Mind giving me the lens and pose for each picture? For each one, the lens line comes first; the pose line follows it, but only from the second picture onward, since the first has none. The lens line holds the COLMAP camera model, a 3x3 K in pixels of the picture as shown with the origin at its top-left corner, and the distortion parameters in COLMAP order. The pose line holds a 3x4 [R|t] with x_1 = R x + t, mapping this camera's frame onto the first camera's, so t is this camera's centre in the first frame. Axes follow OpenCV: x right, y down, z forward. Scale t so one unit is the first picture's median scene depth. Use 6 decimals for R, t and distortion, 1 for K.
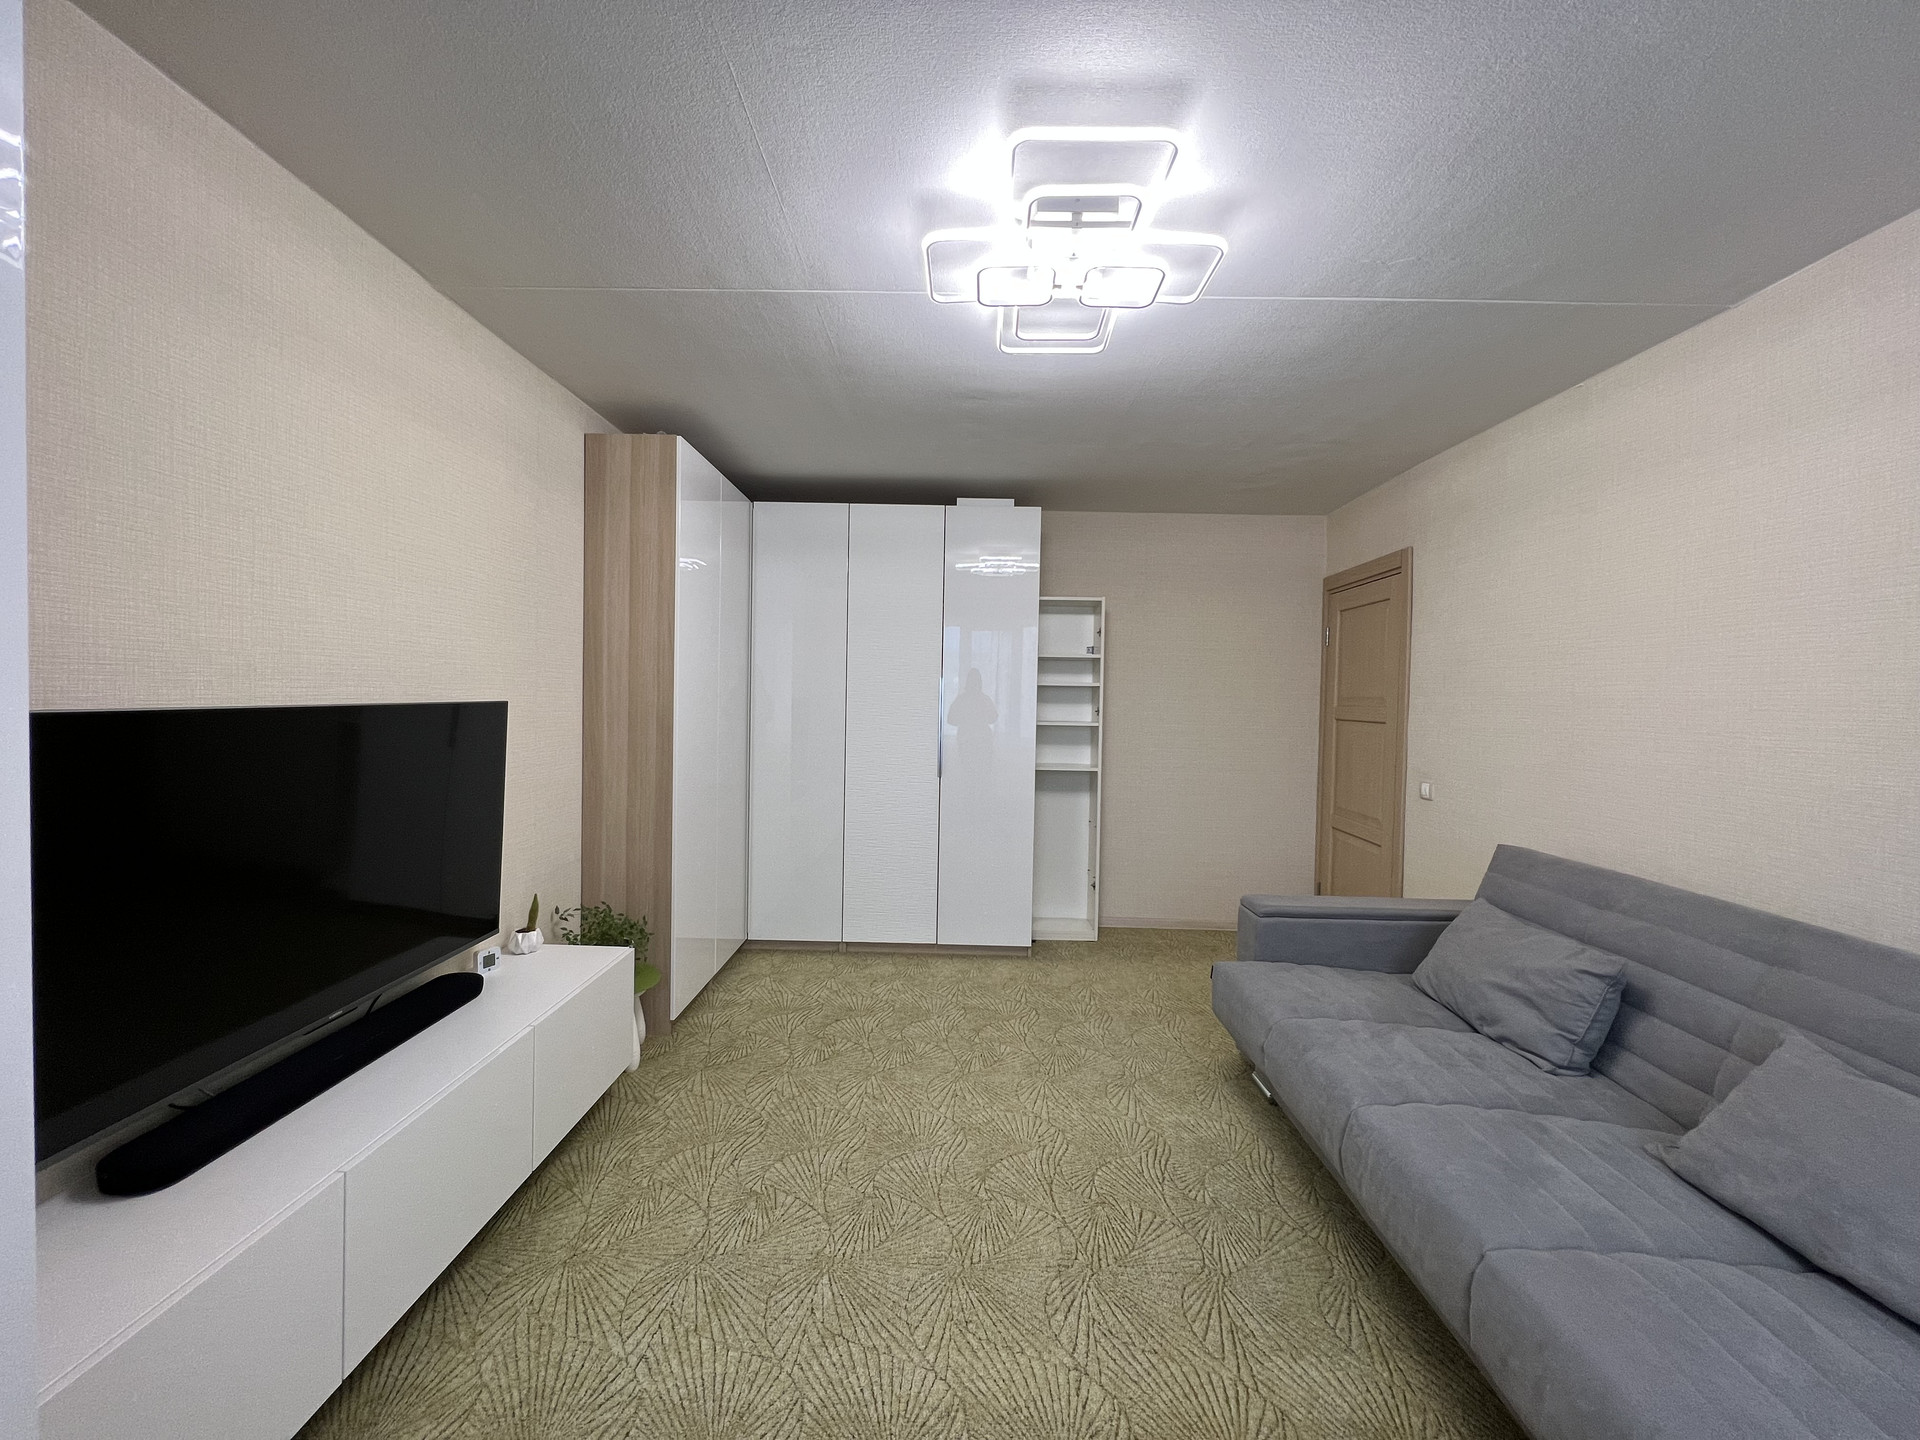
lens RADIAL K [[767.7, 0, 955.4], [0, 767.7, 717.8], [0, 0, 1]] dist [-0.000882, 0.000690]
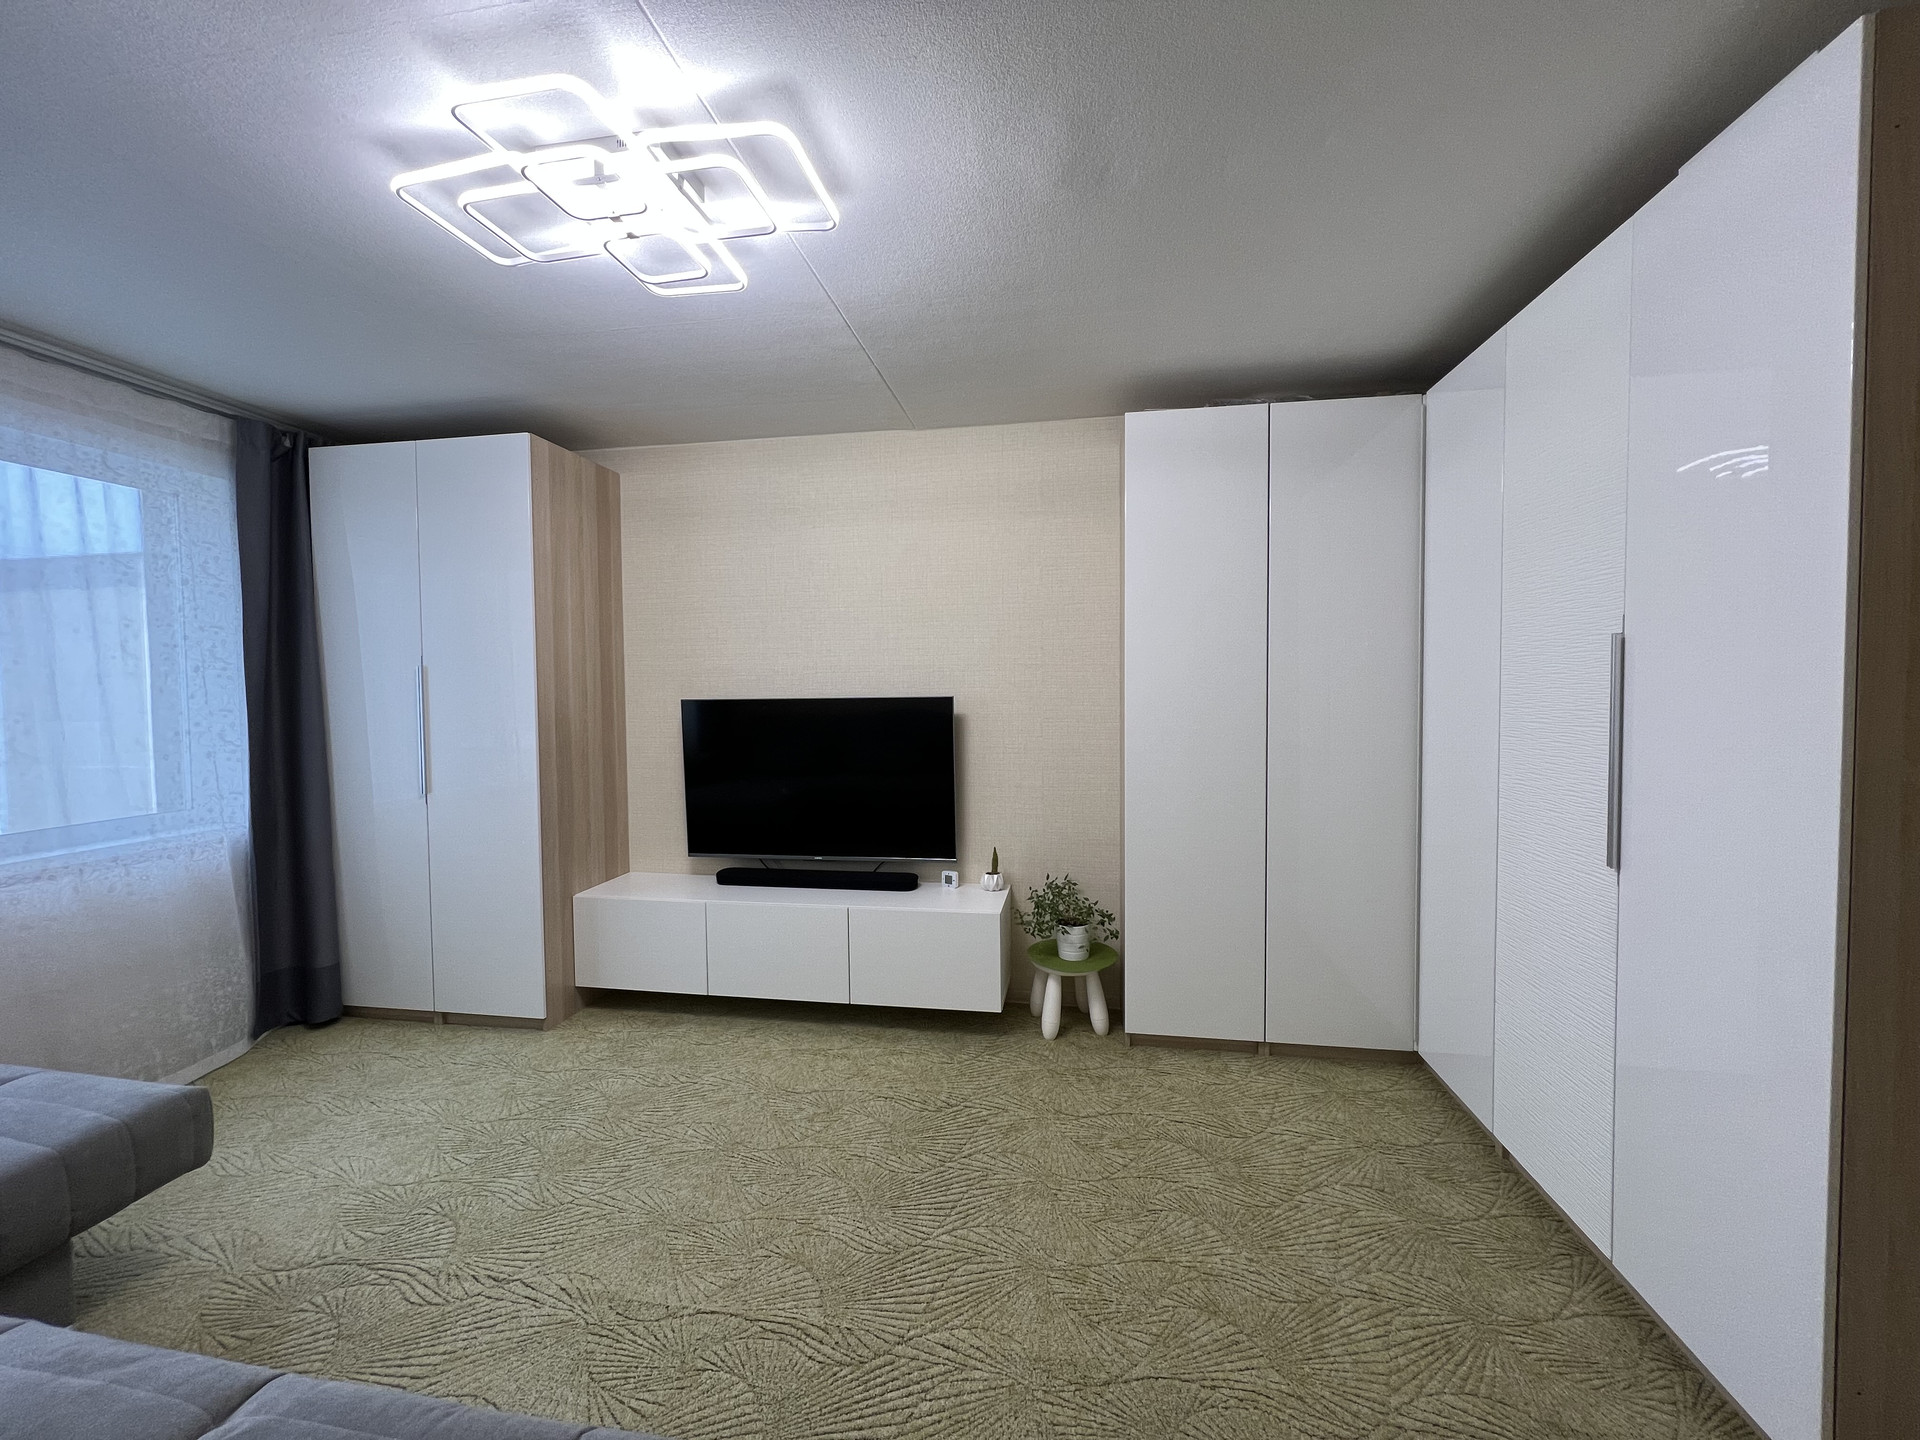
lens RADIAL K [[767.7, 0, 954.1], [0, 767.7, 716.4], [0, 0, 1]] dist [-0.002060, 0.000922]
pose [[-0.155101, 0.015883, -0.987771, 0.685873], [-0.024337, 0.999506, 0.019894, -0.010747], [0.987599, 0.027125, -0.154638, 1.070093]]
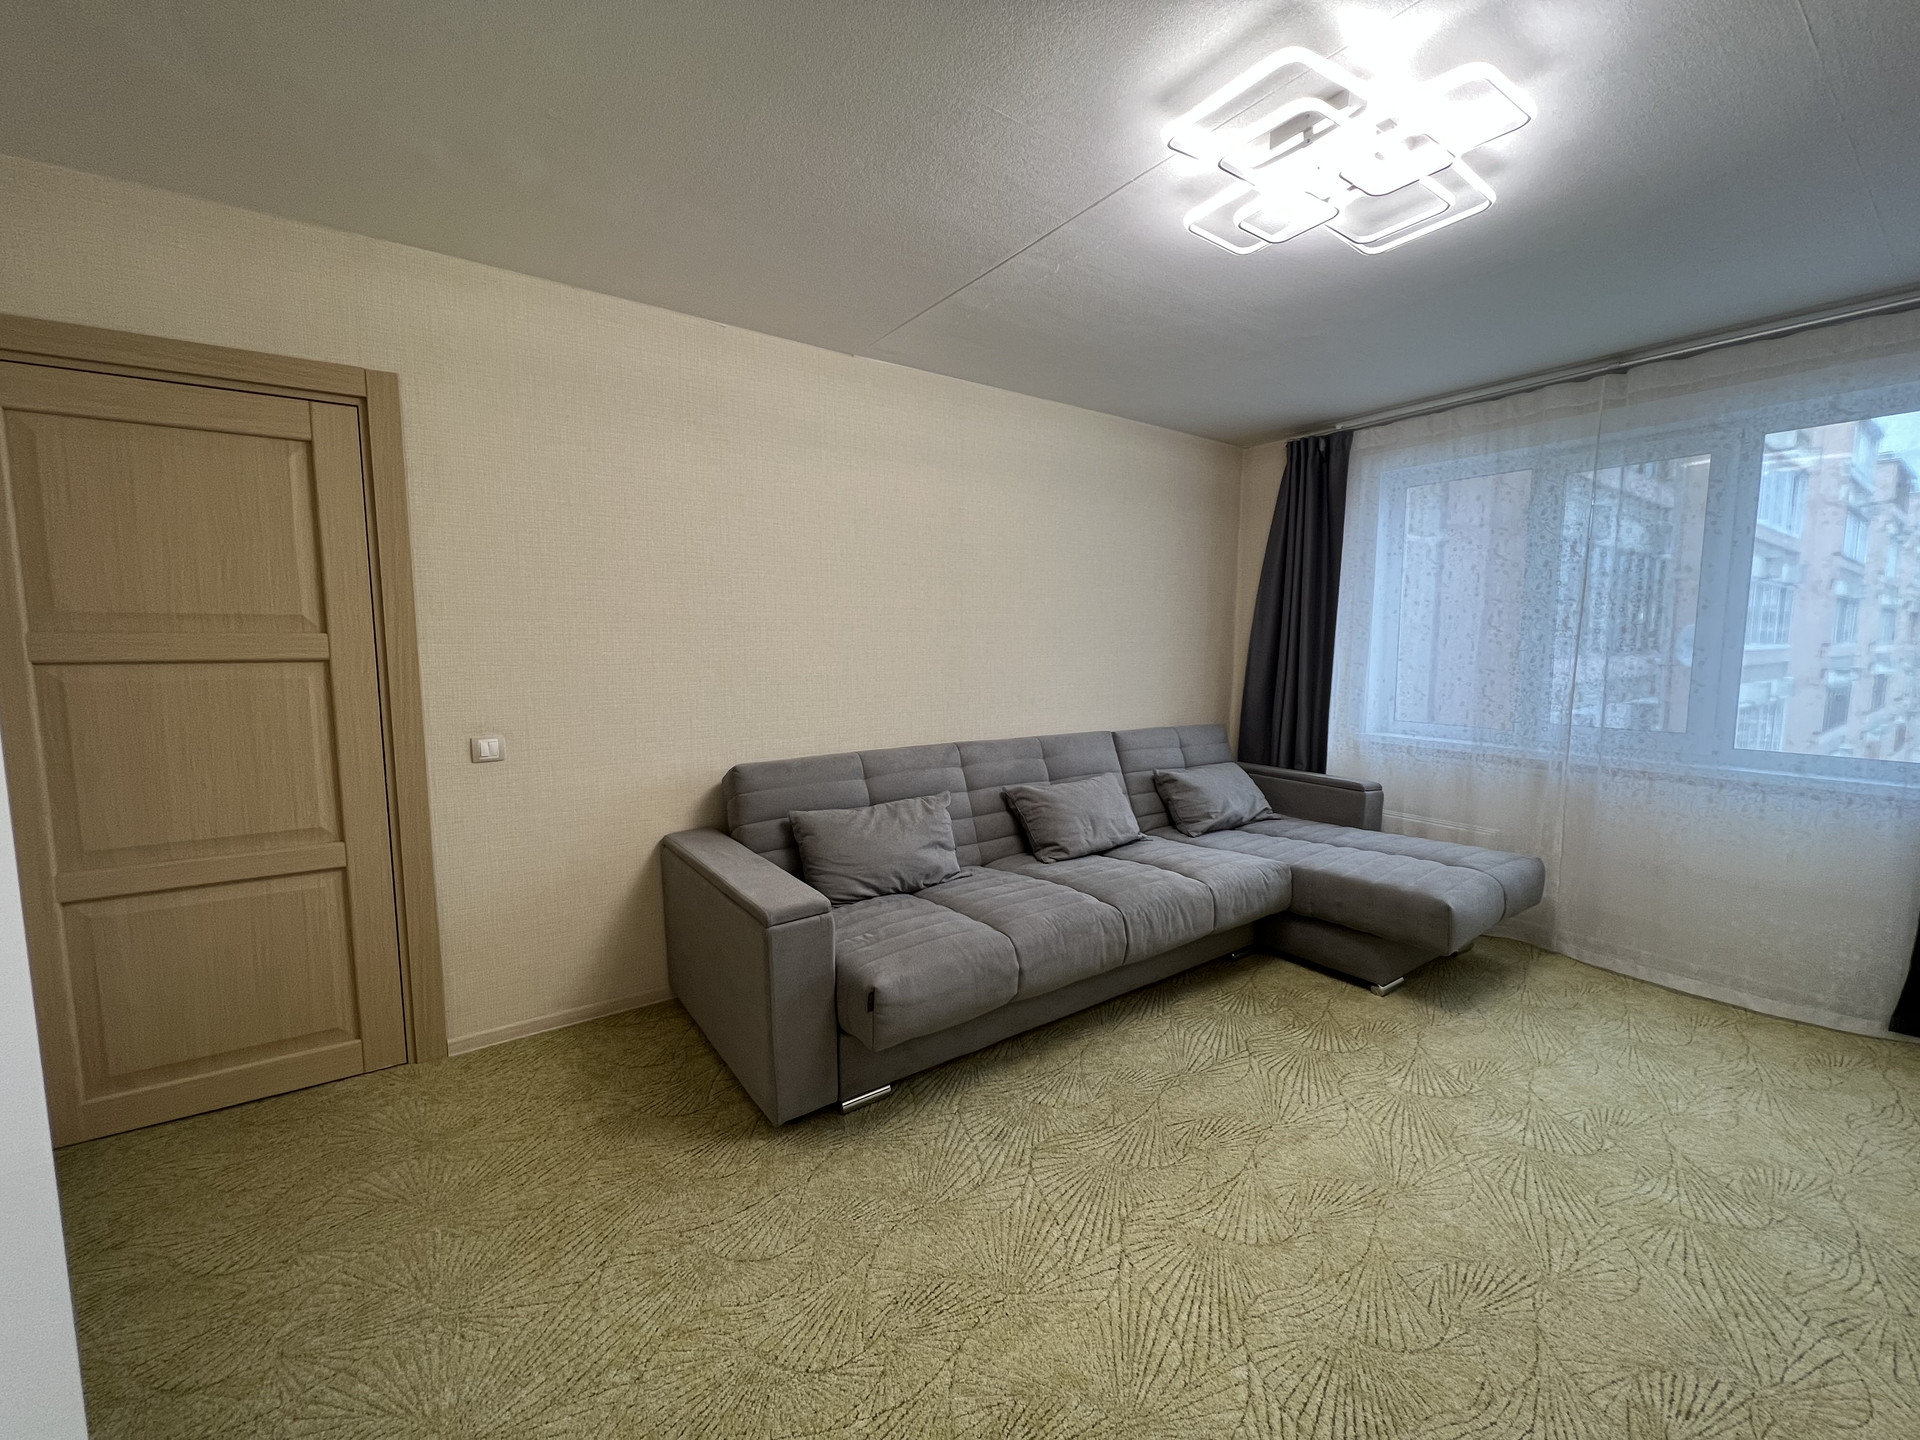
lens RADIAL K [[767.7, 0, 955.4], [0, 767.7, 717.8], [0, 0, 1]] dist [-0.000882, 0.000690]
pose [[-0.593080, -0.104986, 0.798270, -0.279116], [0.011093, 0.990303, 0.138484, -0.037148], [-0.805067, 0.090987, -0.586164, 1.396401]]
